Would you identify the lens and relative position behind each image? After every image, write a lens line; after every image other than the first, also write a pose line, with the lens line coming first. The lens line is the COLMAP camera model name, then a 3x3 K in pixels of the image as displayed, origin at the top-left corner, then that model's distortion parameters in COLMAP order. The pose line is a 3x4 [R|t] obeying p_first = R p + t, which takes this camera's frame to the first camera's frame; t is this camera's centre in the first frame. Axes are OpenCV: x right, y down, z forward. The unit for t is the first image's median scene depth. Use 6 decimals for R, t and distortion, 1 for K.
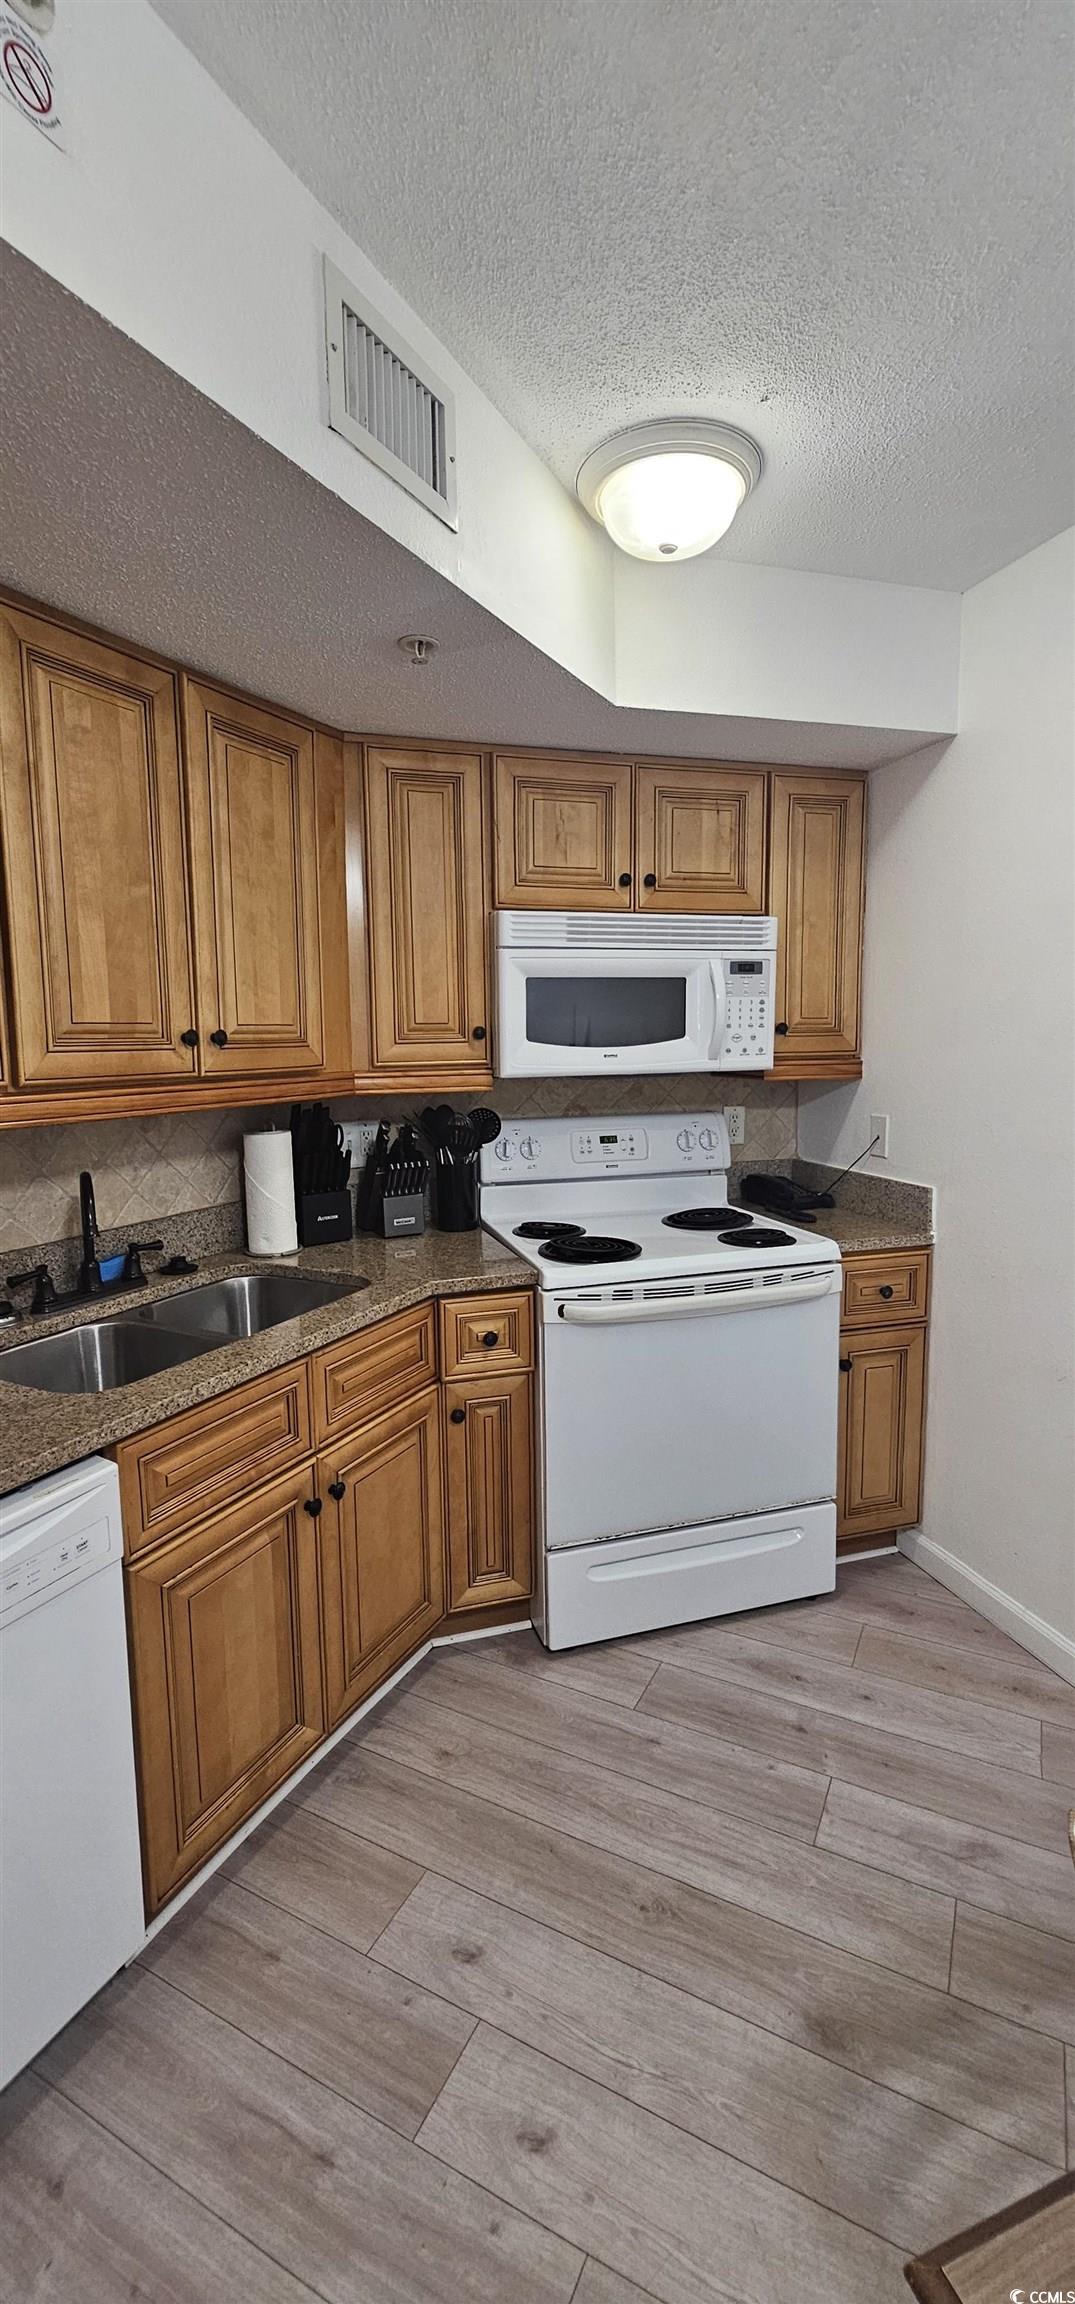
lens RADIAL K [[955.5, 0, 529.3], [0, 955.5, 1144.8], [0, 0, 1]] dist [0.001729, -0.000267]
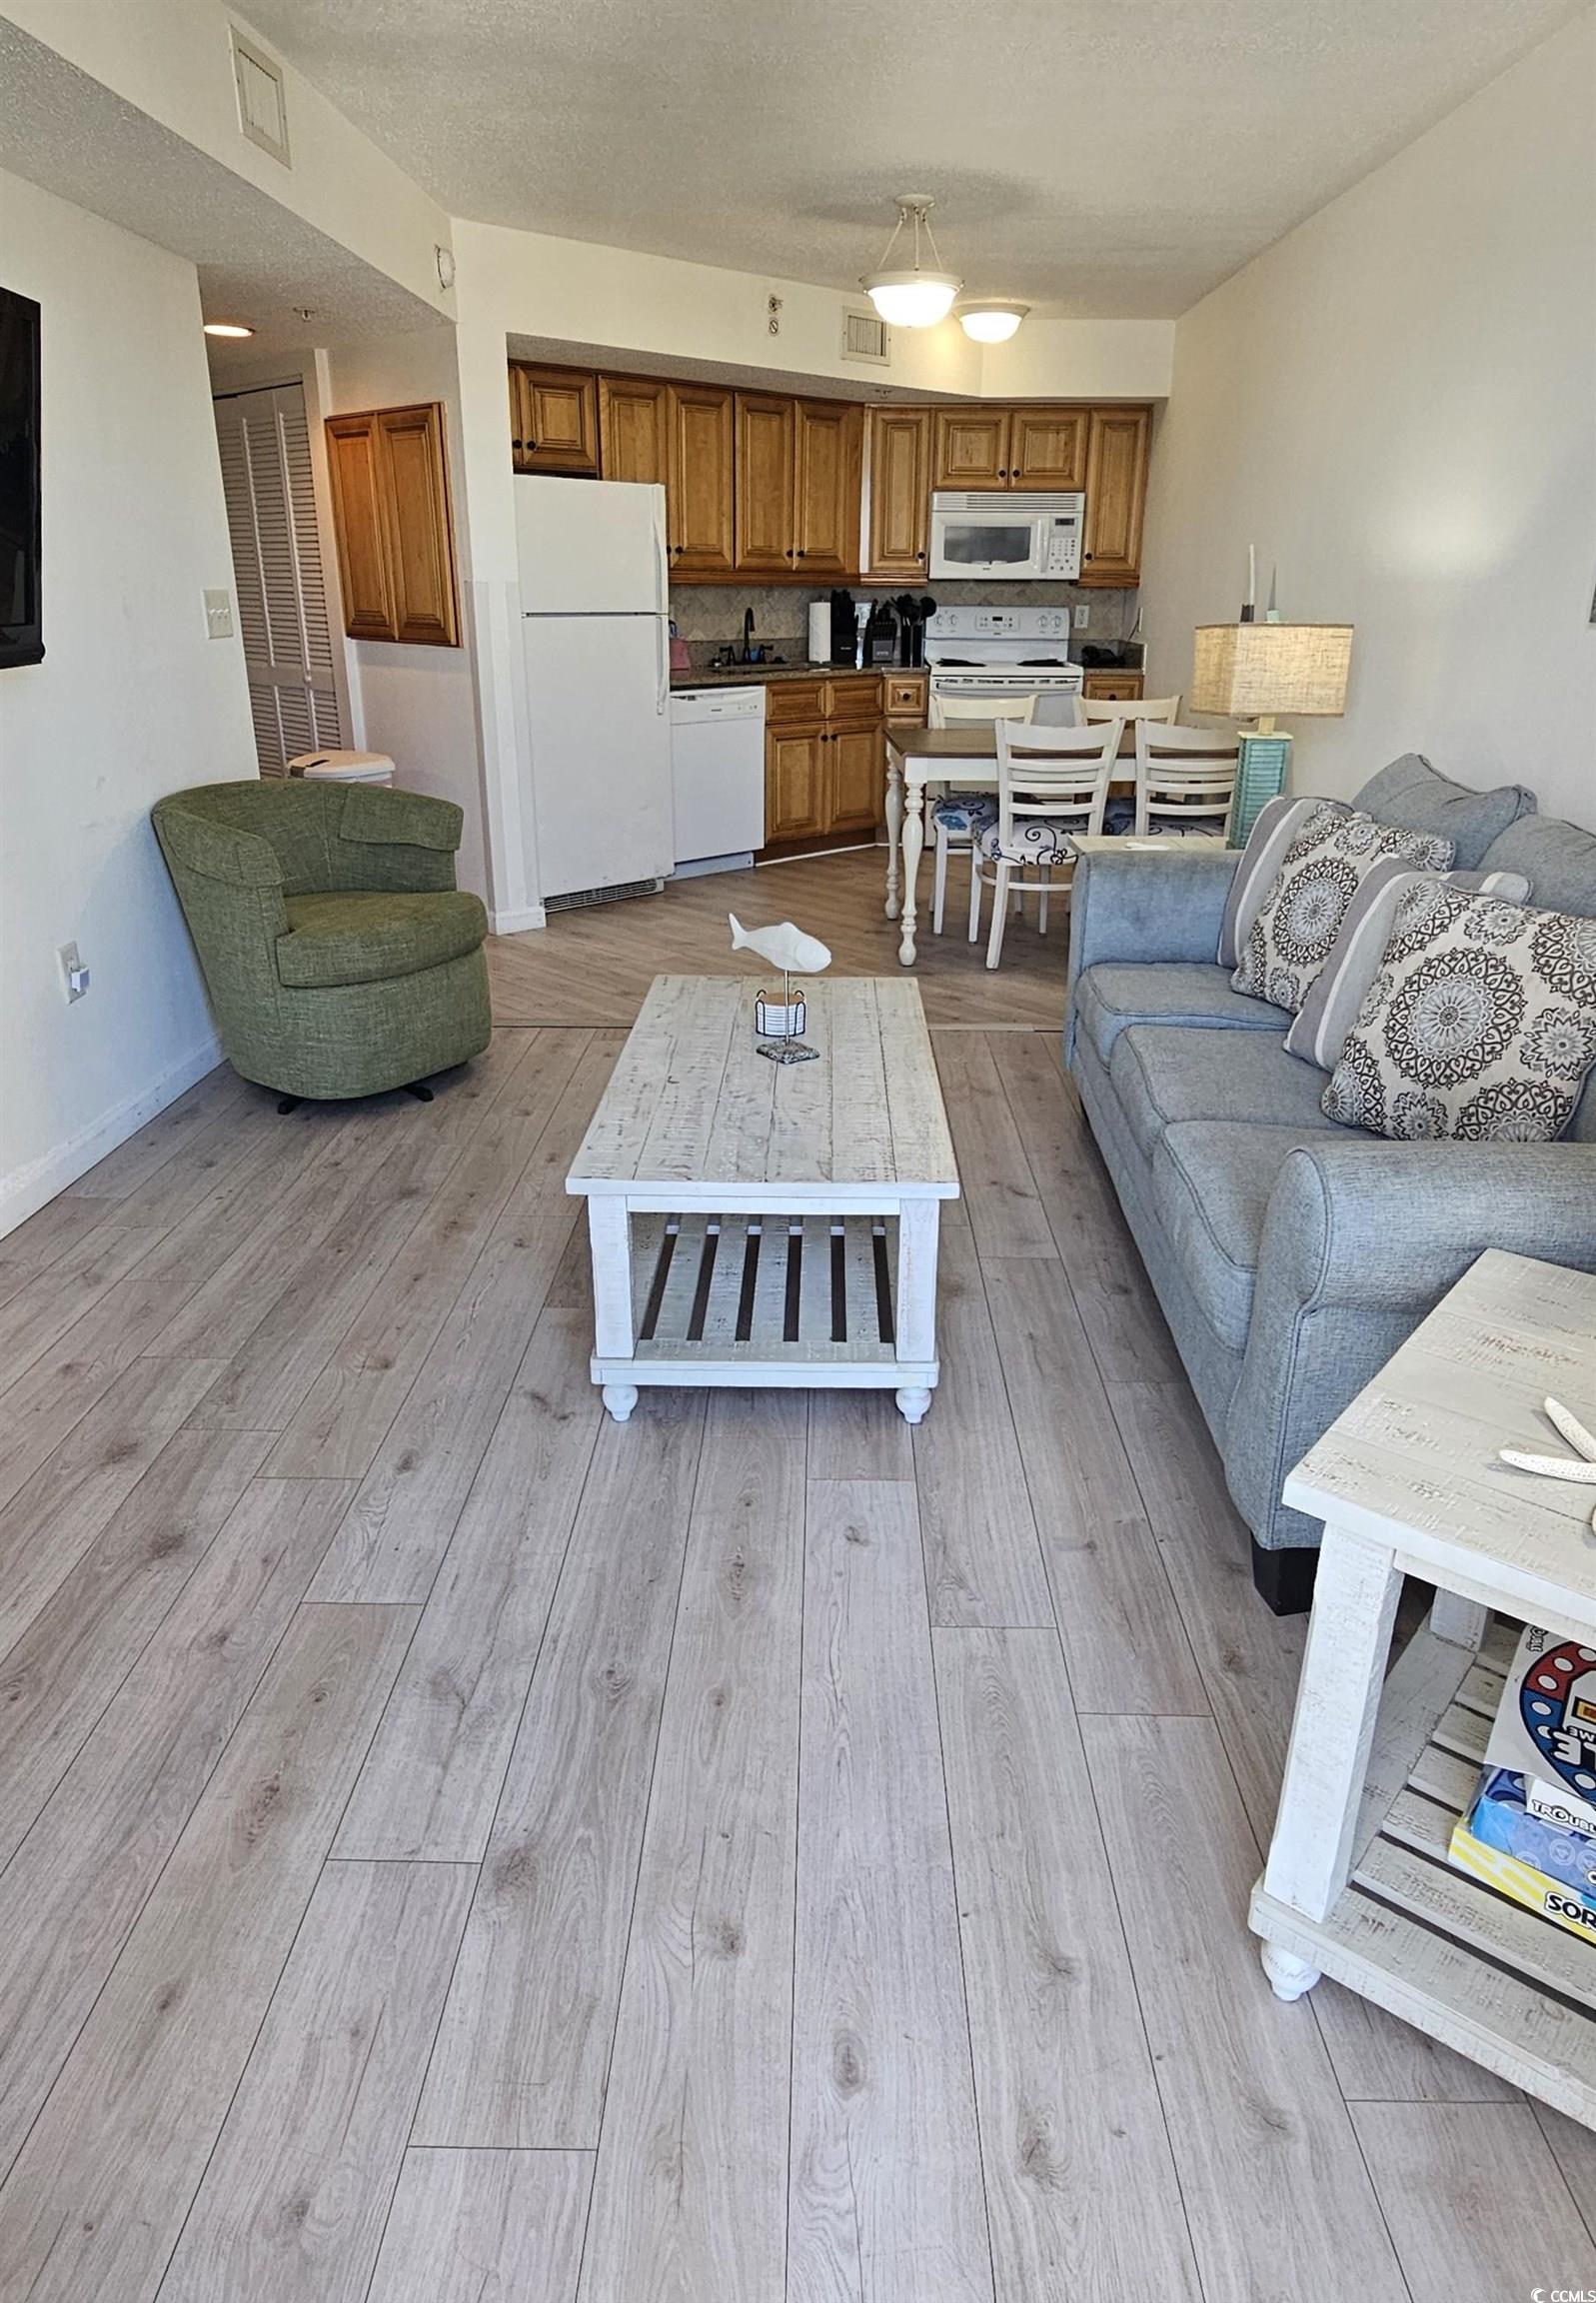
lens RADIAL K [[1458.8, 0, 798.0], [0, 1458.8, 1151.5], [0, 0, 1]] dist [-0.011223, -0.000321]
pose [[0.953781, 0.127942, -0.271905, 0.690351], [-0.052754, 0.962073, 0.267644, 0.284146], [0.295835, -0.240930, 0.924356, -2.218796]]
